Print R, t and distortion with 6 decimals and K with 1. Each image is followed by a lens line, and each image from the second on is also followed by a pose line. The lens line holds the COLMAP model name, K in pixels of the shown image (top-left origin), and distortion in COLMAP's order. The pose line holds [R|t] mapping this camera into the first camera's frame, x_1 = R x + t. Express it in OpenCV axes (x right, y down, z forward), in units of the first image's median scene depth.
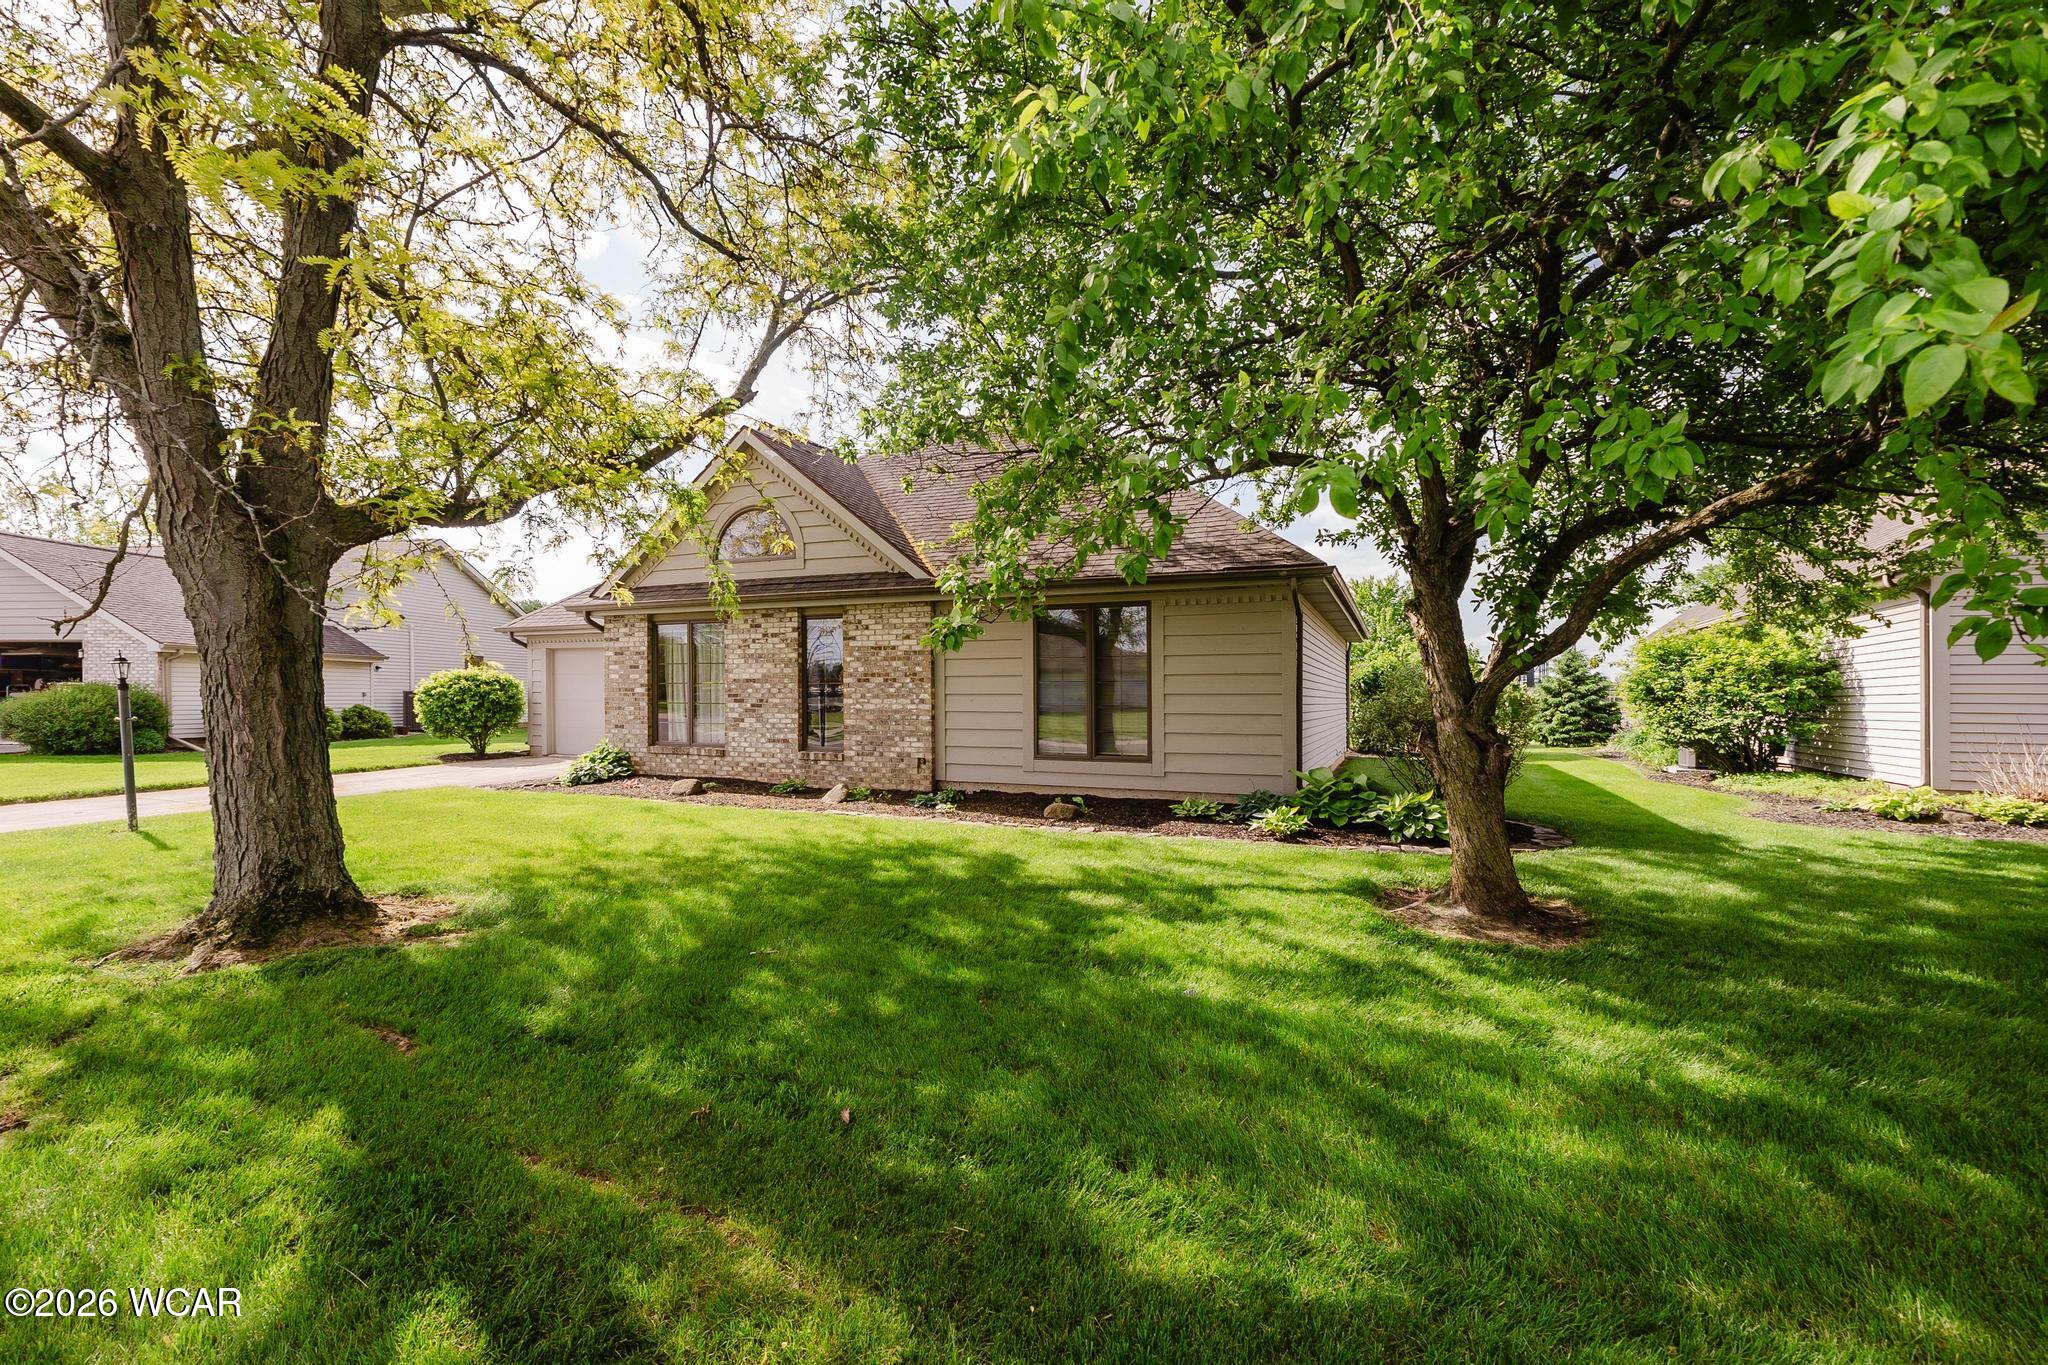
lens RADIAL K [[869.6, 0, 1021.6], [0, 869.6, 689.5], [0, 0, 1]] dist [-0.000731, -0.000069]
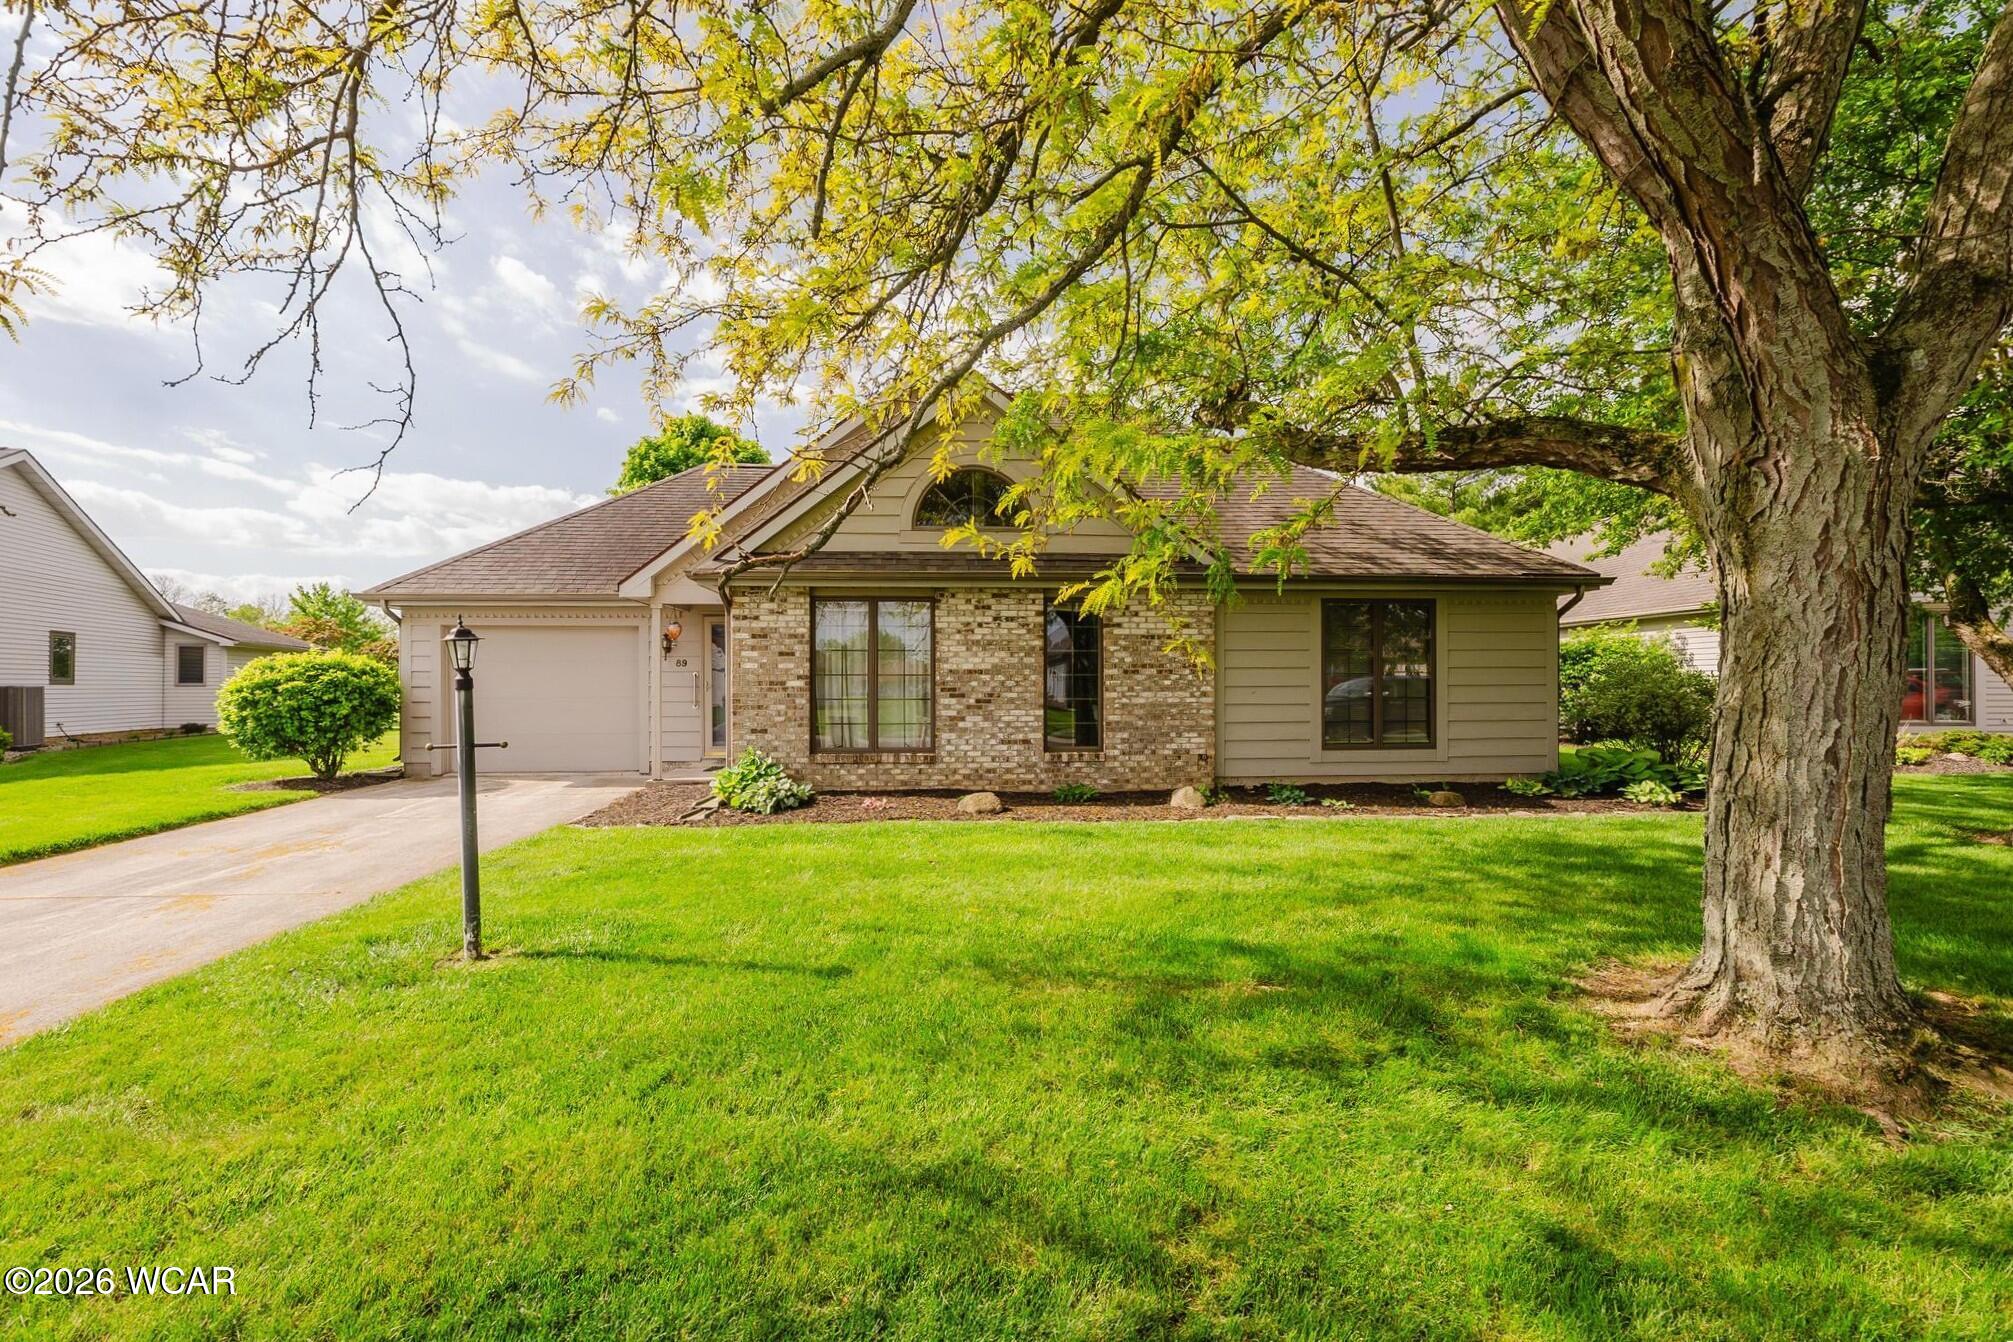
lens RADIAL K [[854.8, 0, 1000.5], [0, 854.8, 672.4], [0, 0, 1]] dist [-0.000731, -0.000069]
pose [[0.889801, 0.001598, 0.456345, -0.684644], [0.001987, 0.999971, -0.007375, -0.003454], [-0.456344, 0.007469, 0.889772, 0.254469]]
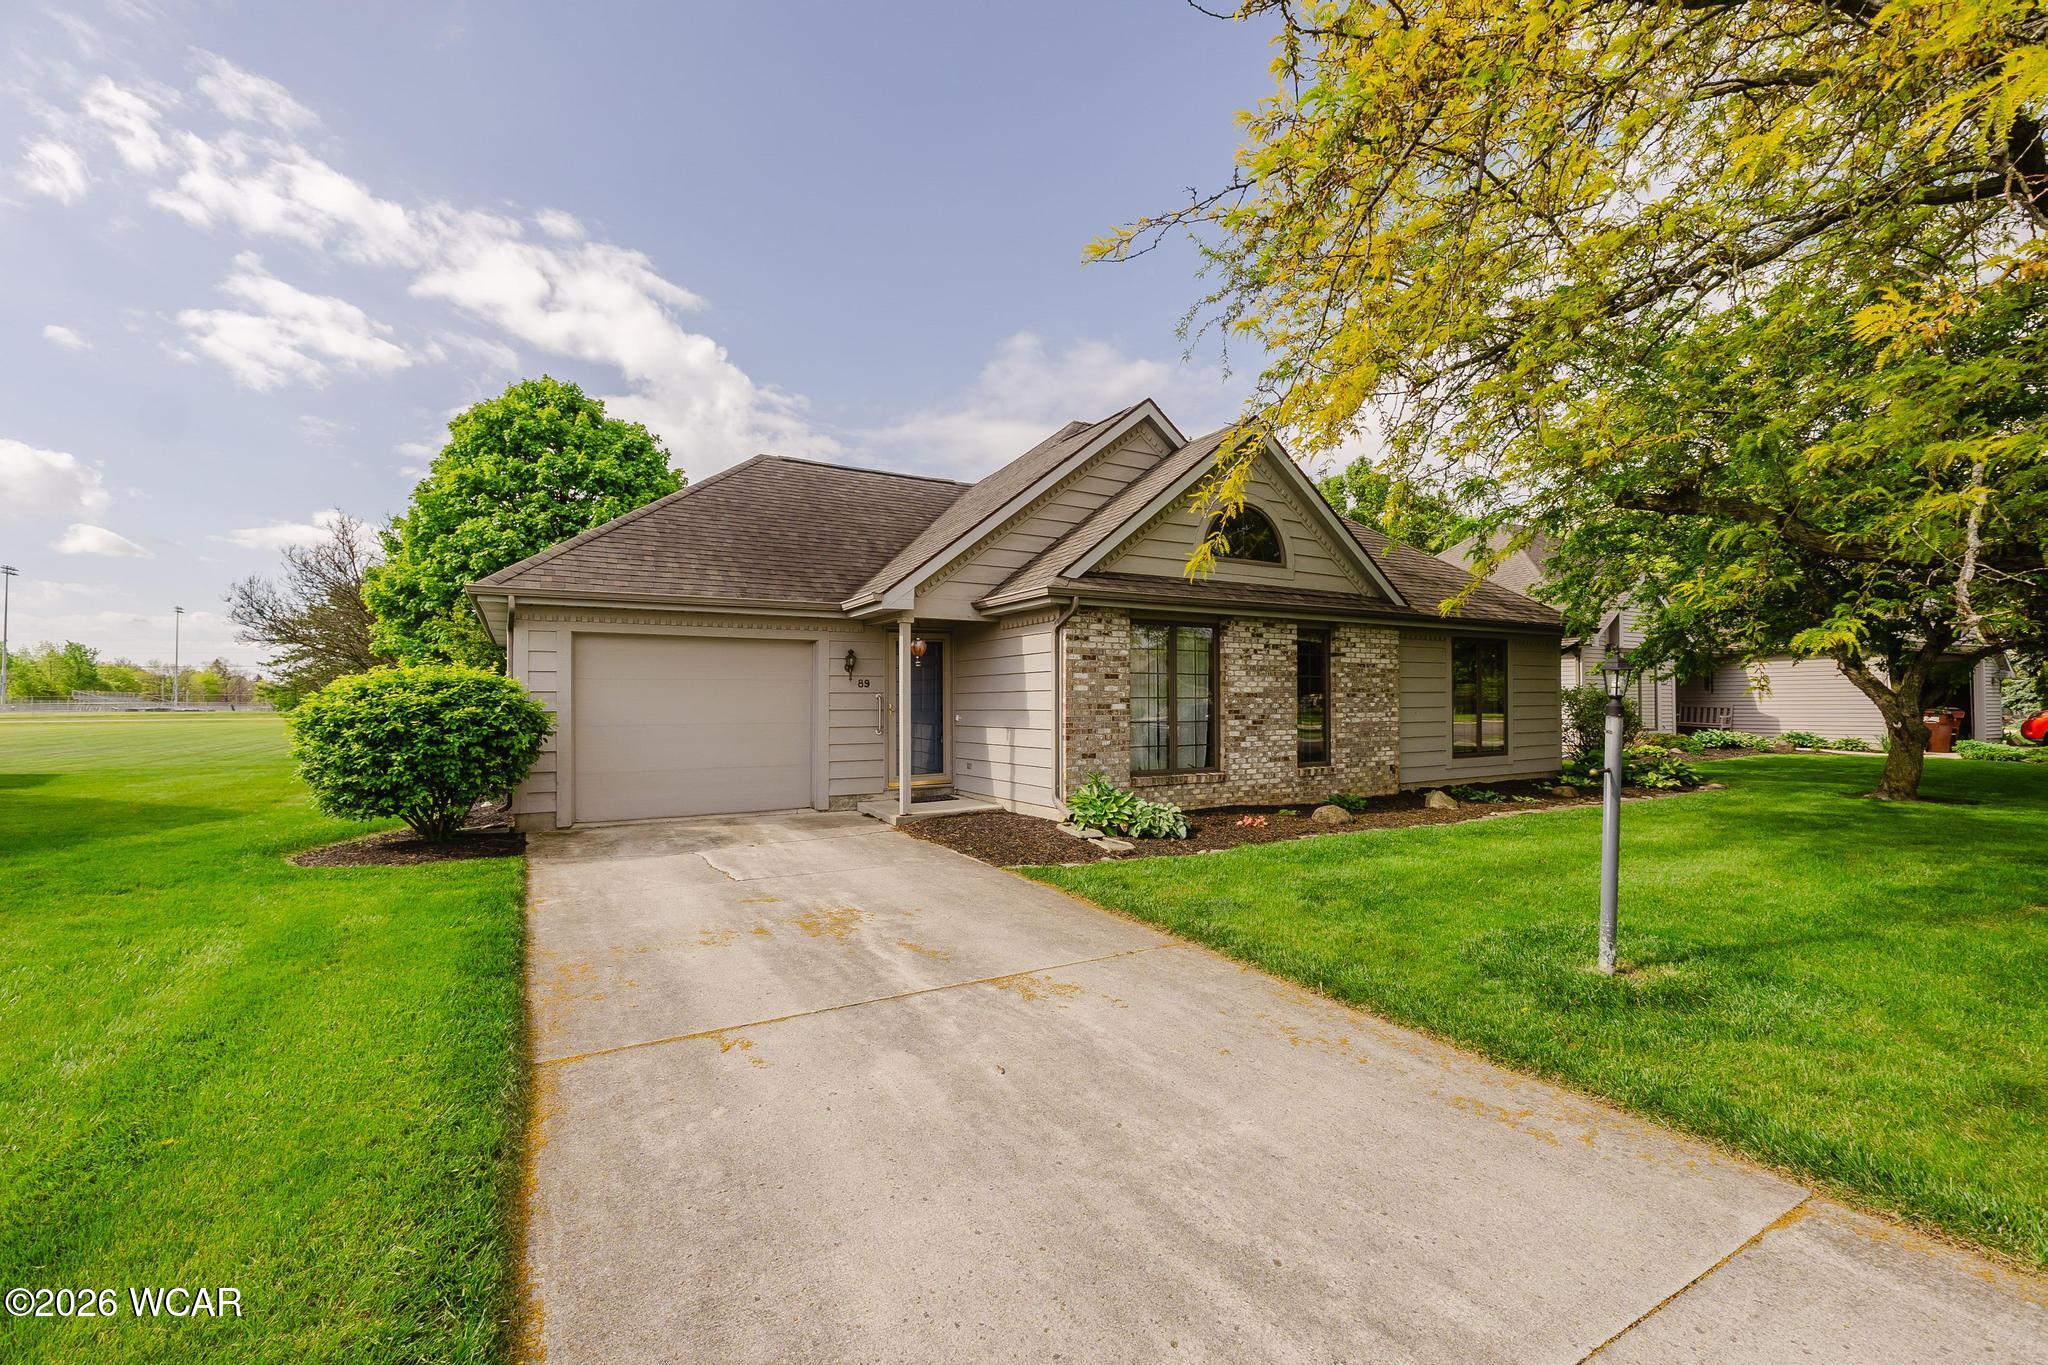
lens RADIAL K [[869.6, 0, 1022.5], [0, 869.6, 677.9], [0, 0, 1]] dist [-0.000731, -0.000069]
pose [[0.590814, 0.017203, 0.806624, -1.213764], [0.001003, 0.999756, -0.022057, -0.008439], [-0.806807, 0.013841, 0.590653, 0.672099]]
